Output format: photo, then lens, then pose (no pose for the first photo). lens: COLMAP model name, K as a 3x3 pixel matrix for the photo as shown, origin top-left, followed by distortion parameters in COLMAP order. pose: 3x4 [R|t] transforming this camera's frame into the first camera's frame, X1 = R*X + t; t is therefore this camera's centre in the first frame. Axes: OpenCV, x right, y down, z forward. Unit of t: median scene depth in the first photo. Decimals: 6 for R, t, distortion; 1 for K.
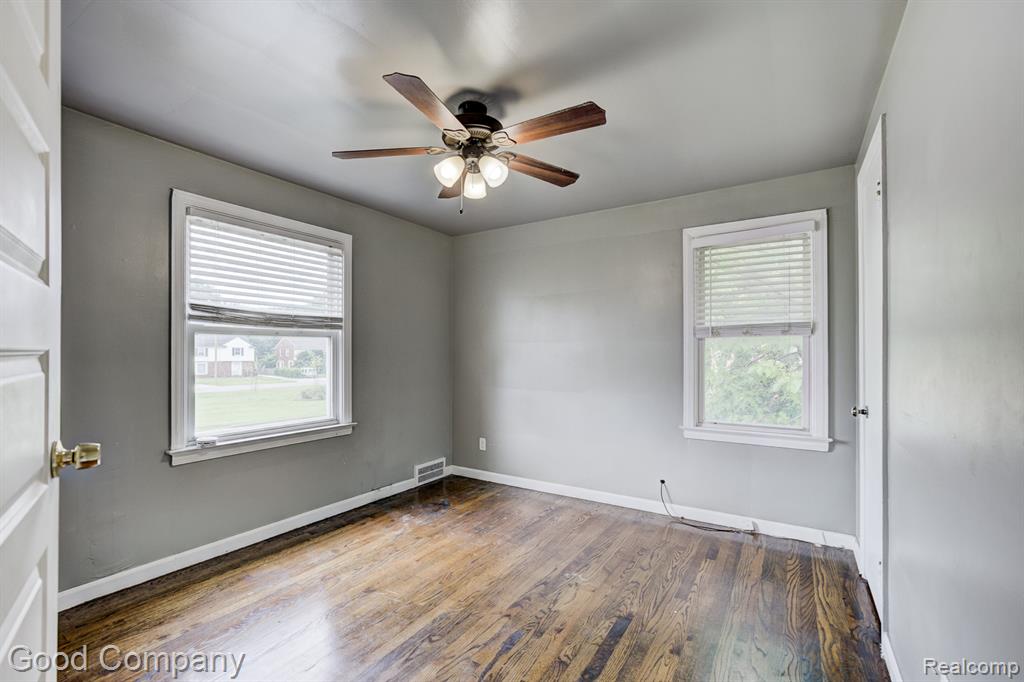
lens RADIAL K [[453.4, 0, 517.1], [0, 453.4, 341.6], [0, 0, 1]] dist [-0.001558, 0.013210]
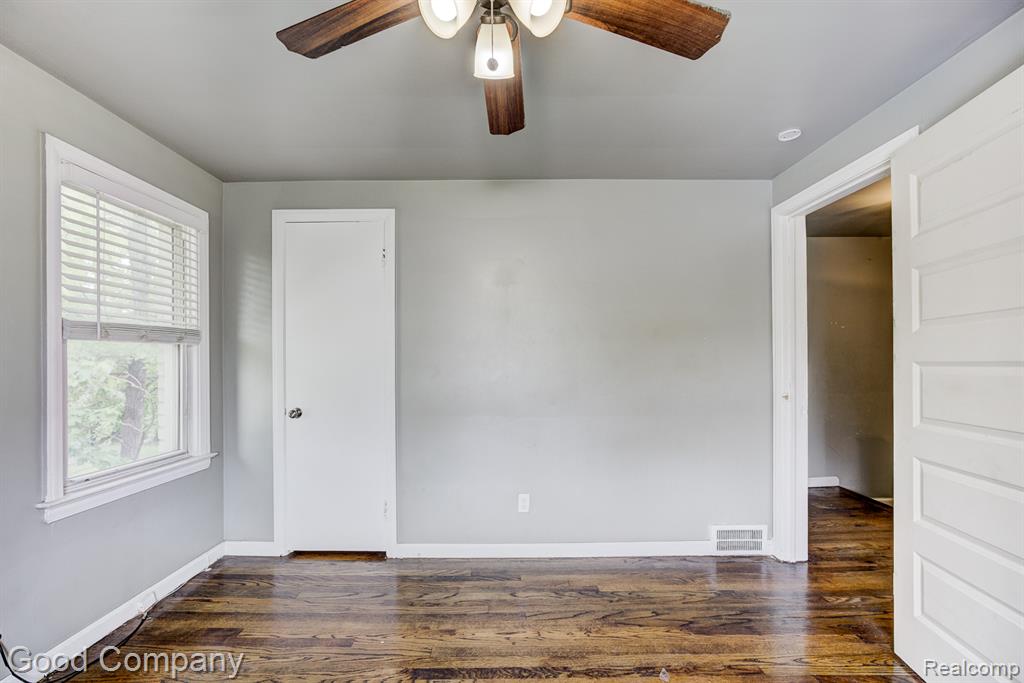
lens RADIAL K [[410.1, 0, 508.7], [0, 410.1, 358.0], [0, 0, 1]] dist [-0.002221, 0.000356]
pose [[-0.512431, 0.006676, 0.858702, -0.379886], [-0.017854, 0.999671, -0.018427, 0.017054], [-0.858543, -0.024774, -0.512143, 0.910167]]
